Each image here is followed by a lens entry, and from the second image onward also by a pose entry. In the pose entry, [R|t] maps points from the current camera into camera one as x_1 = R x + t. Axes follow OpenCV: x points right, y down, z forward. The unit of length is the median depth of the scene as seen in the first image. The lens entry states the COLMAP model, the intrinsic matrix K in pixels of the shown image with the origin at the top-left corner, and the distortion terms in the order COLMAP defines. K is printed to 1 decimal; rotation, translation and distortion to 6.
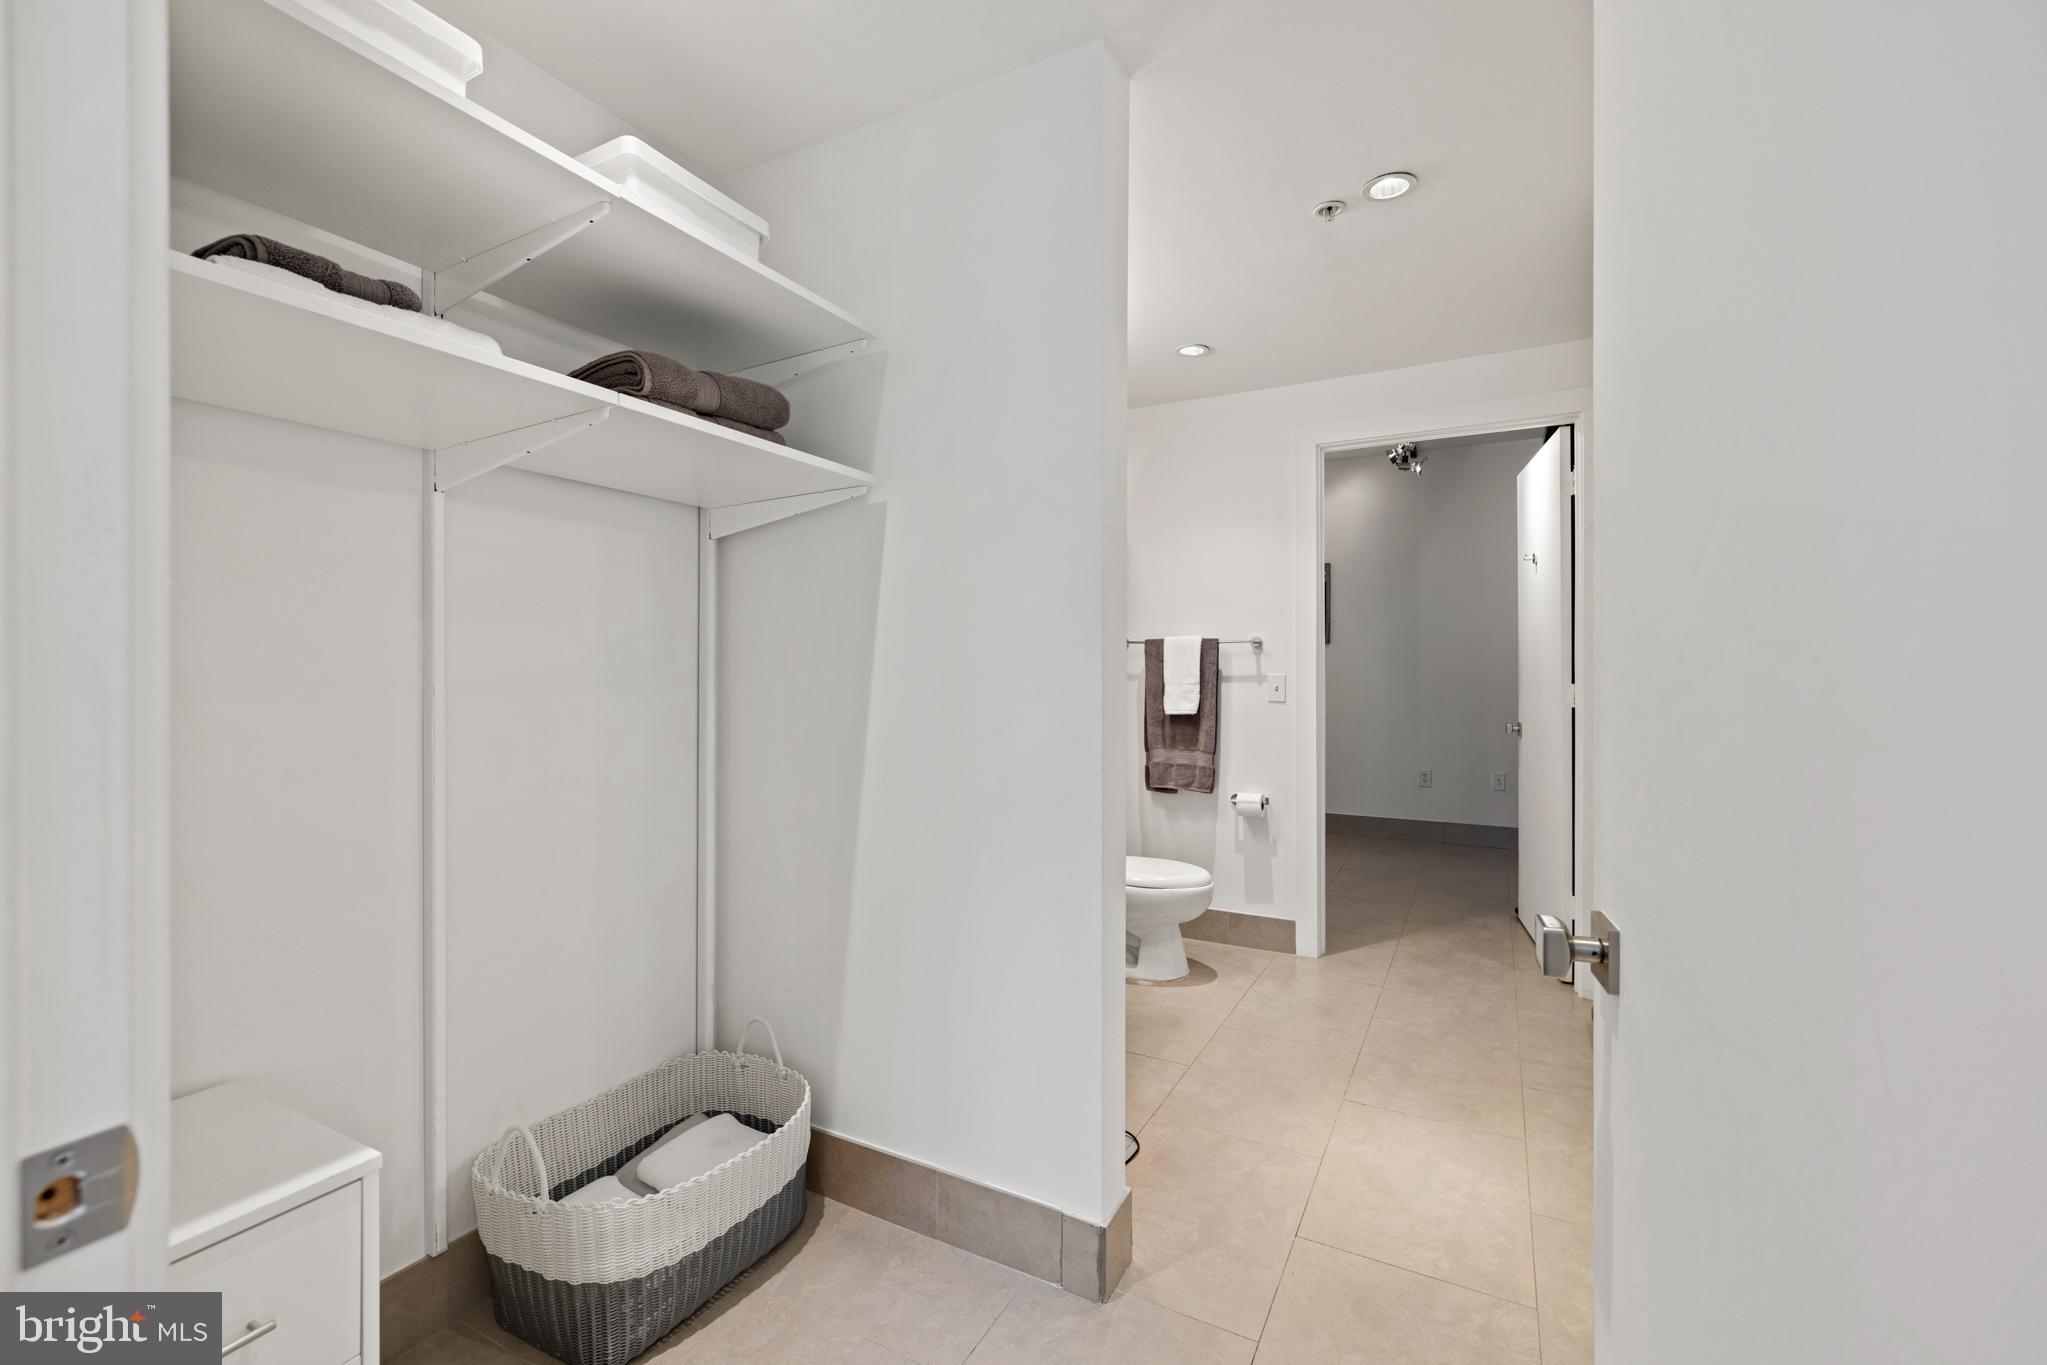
lens RADIAL K [[873.8, 0, 1020.0], [0, 873.8, 661.9], [0, 0, 1]] dist [0.001384, 0.000738]
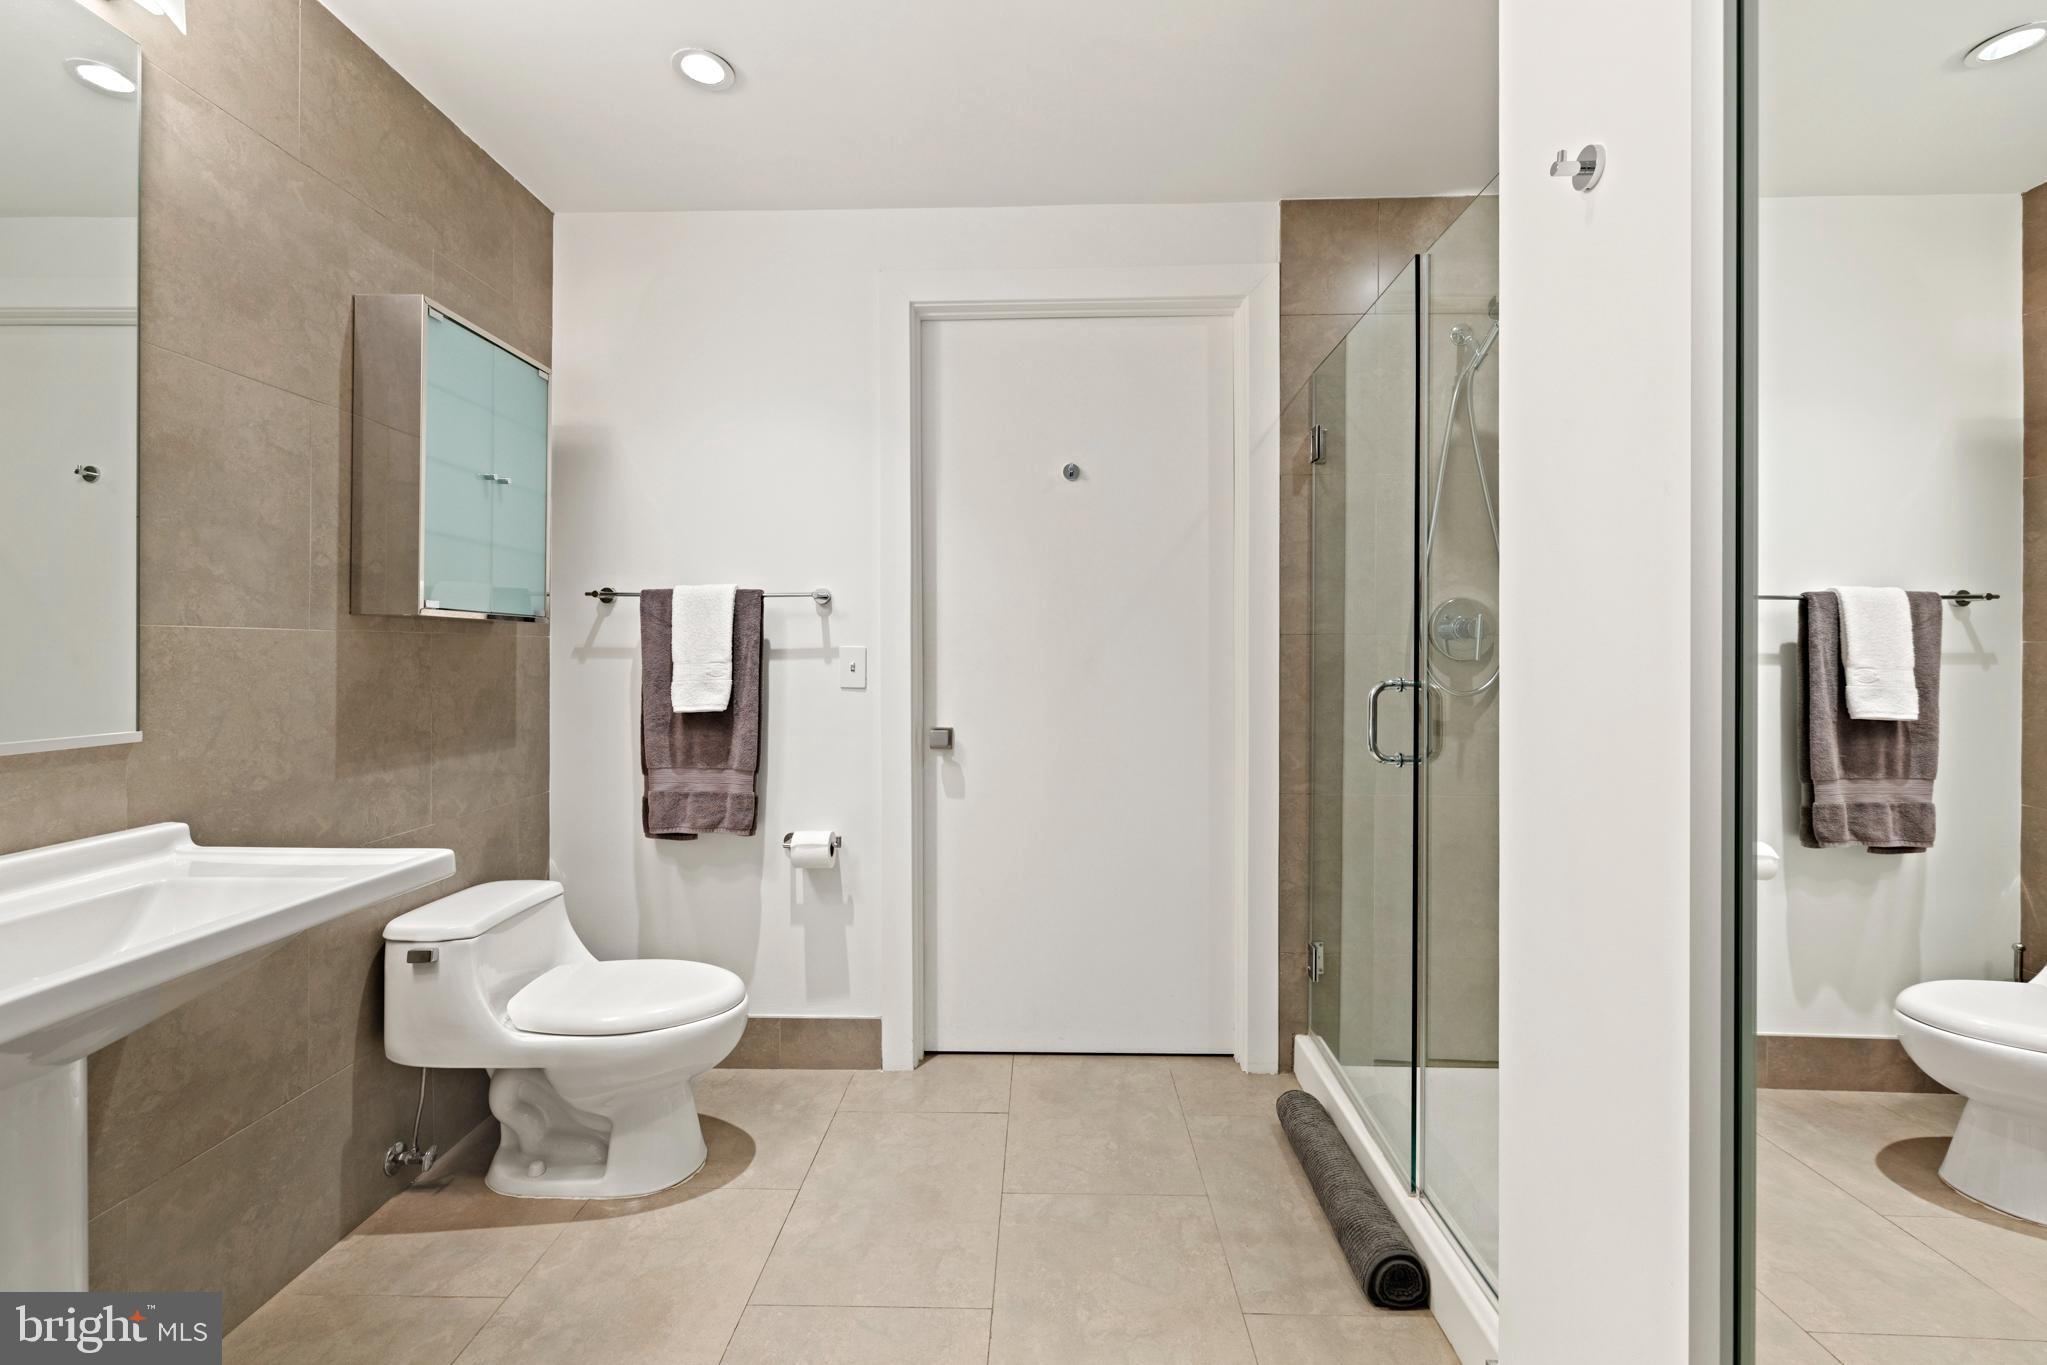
lens RADIAL K [[873.8, 0, 1020.0], [0, 873.8, 661.9], [0, 0, 1]] dist [0.001384, 0.000738]
pose [[0.893412, -0.006591, 0.449190, 0.109469], [-0.001236, 0.999853, 0.017129, 0.014270], [-0.449237, -0.015858, 0.893272, 0.353467]]
